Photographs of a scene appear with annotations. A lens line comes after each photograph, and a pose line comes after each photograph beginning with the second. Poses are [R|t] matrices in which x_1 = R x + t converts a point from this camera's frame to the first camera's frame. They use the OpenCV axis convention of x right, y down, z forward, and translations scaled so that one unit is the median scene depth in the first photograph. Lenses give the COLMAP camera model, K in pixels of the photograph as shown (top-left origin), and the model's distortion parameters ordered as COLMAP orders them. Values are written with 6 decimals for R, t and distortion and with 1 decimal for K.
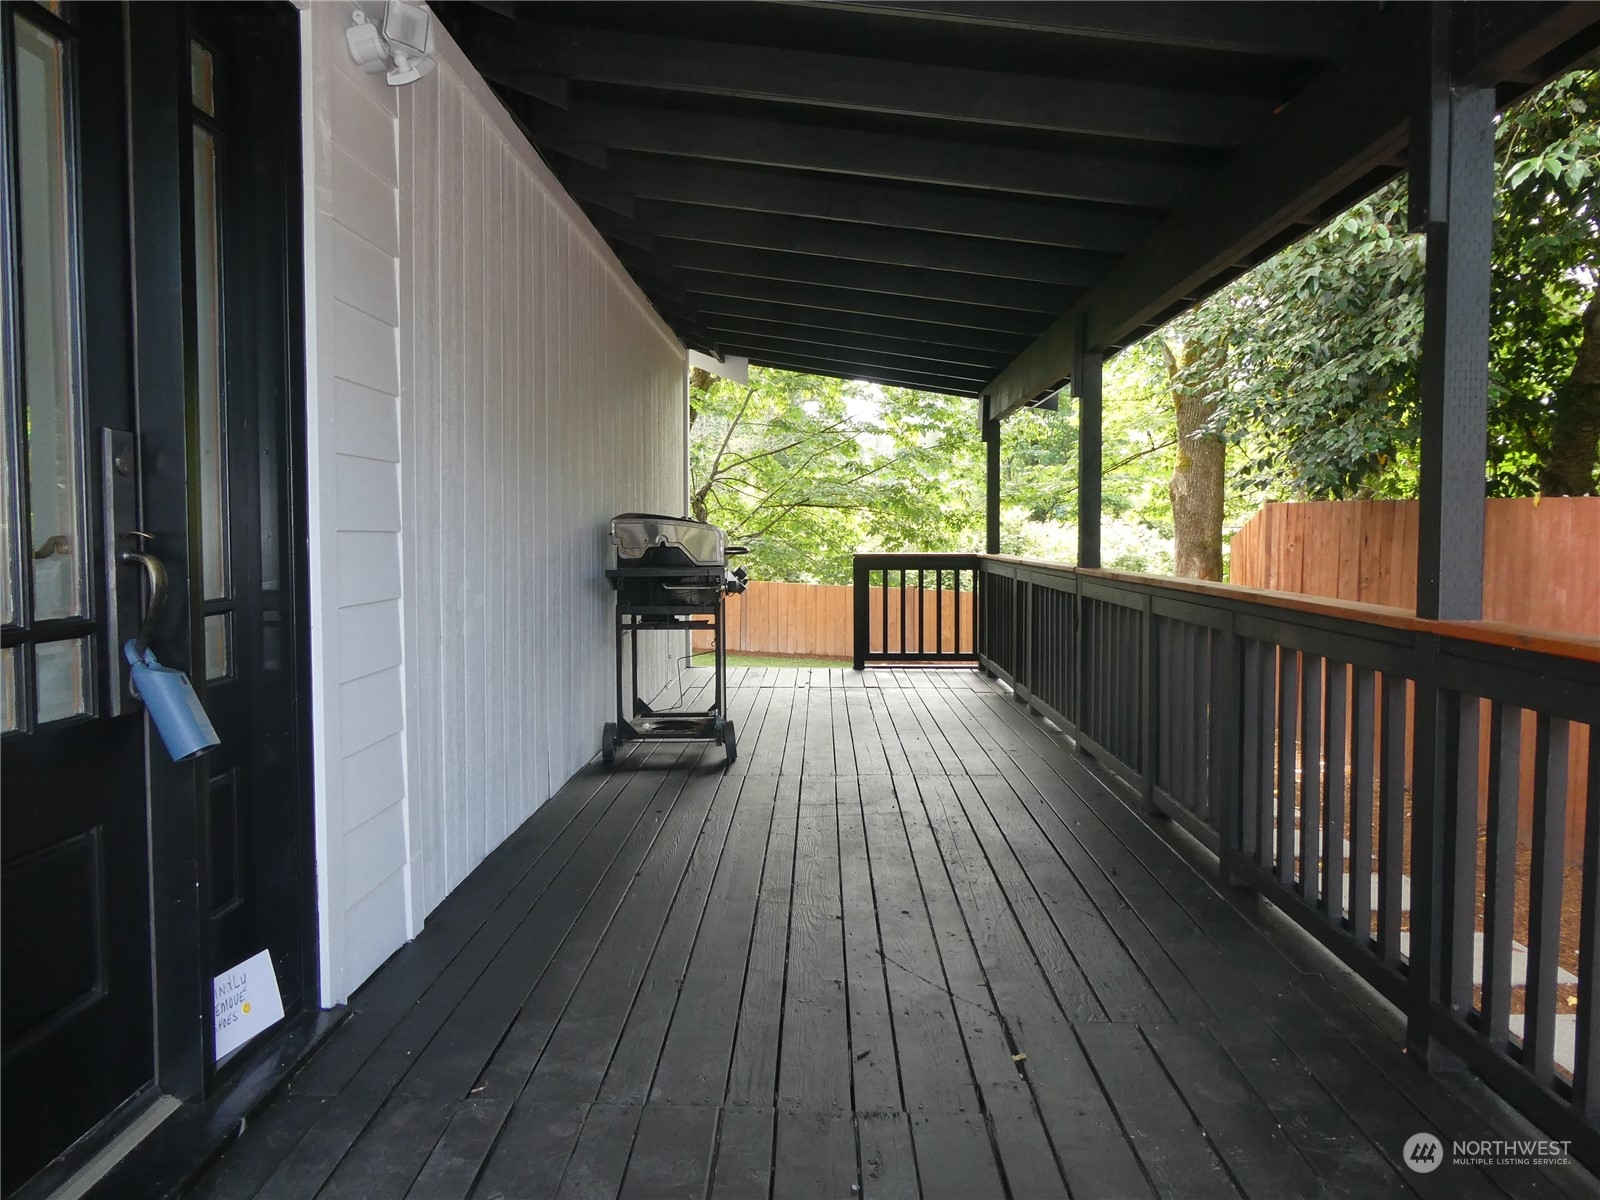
lens RADIAL K [[1133.6, 0, 809.6], [0, 1133.6, 595.2], [0, 0, 1]] dist [-0.019449, 0.010619]
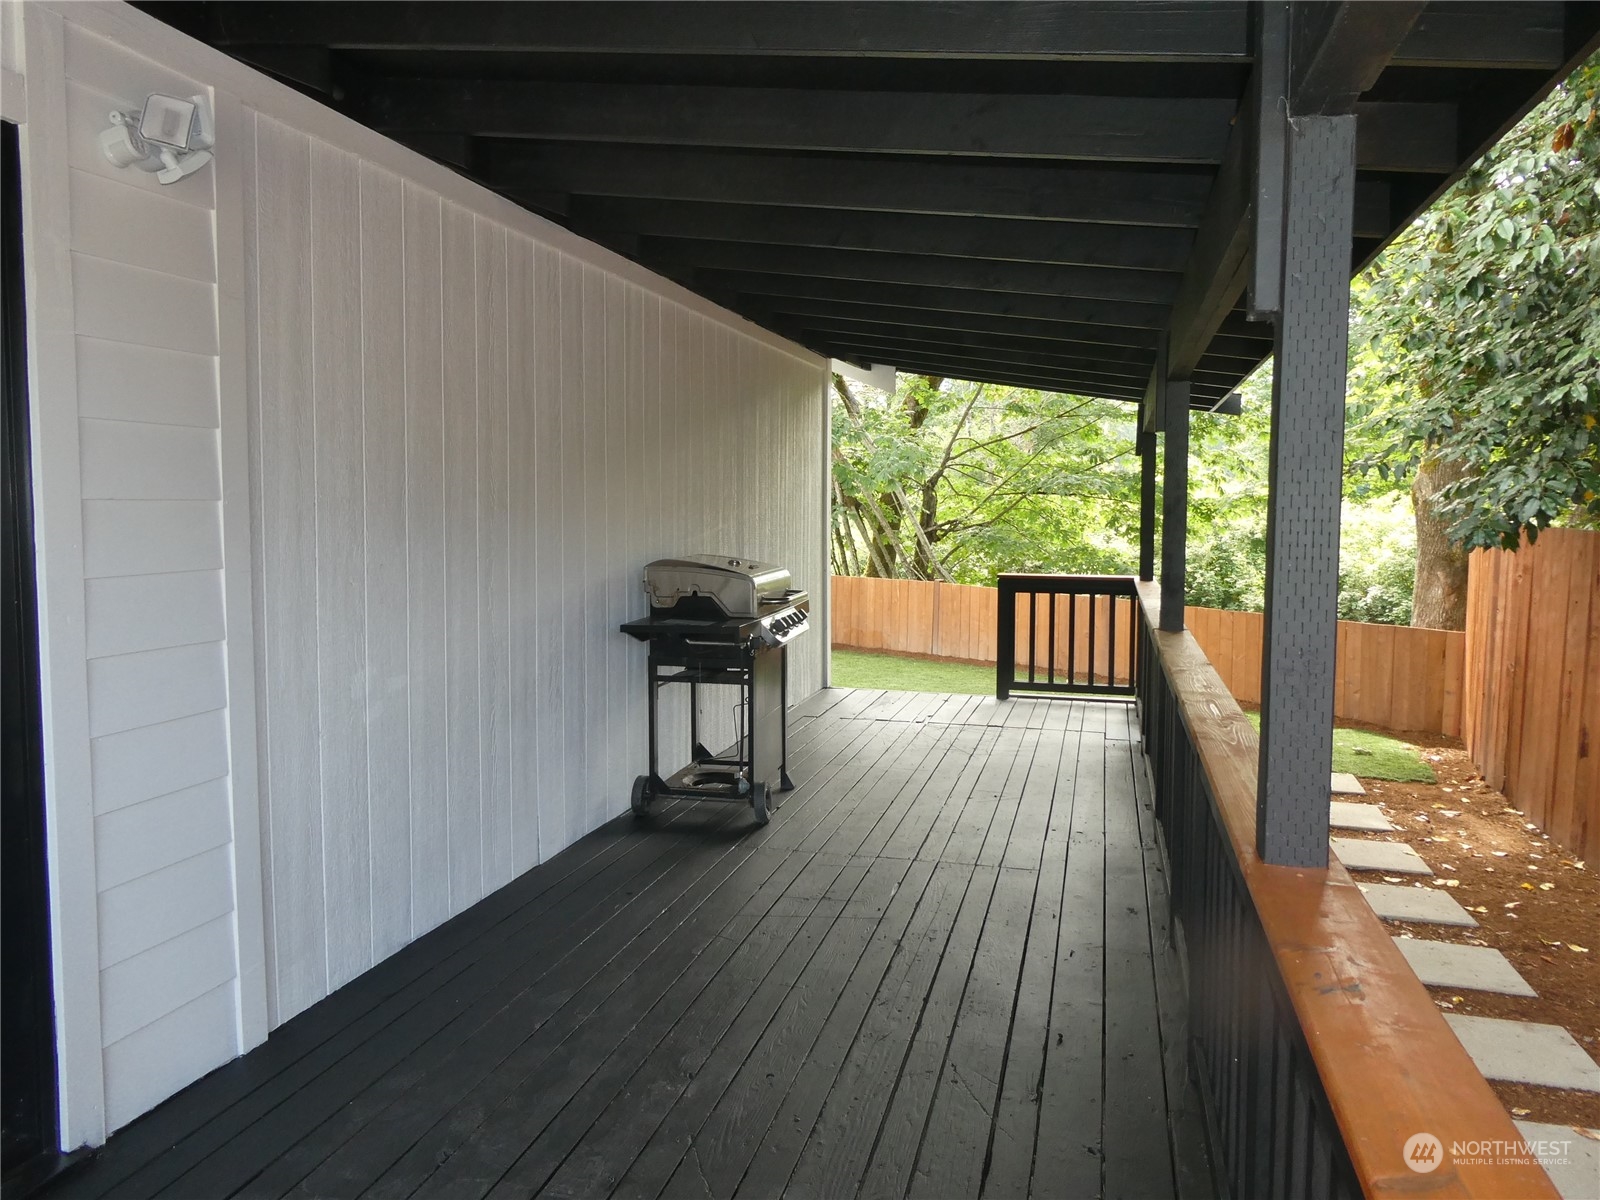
lens RADIAL K [[1133.6, 0, 799.9], [0, 1133.6, 598.4], [0, 0, 1]] dist [-0.019449, 0.010619]
pose [[0.970781, 0.024690, -0.238694, 0.105483], [-0.019118, 0.999489, 0.025631, -0.038513], [0.239205, -0.020319, 0.970757, 0.055833]]
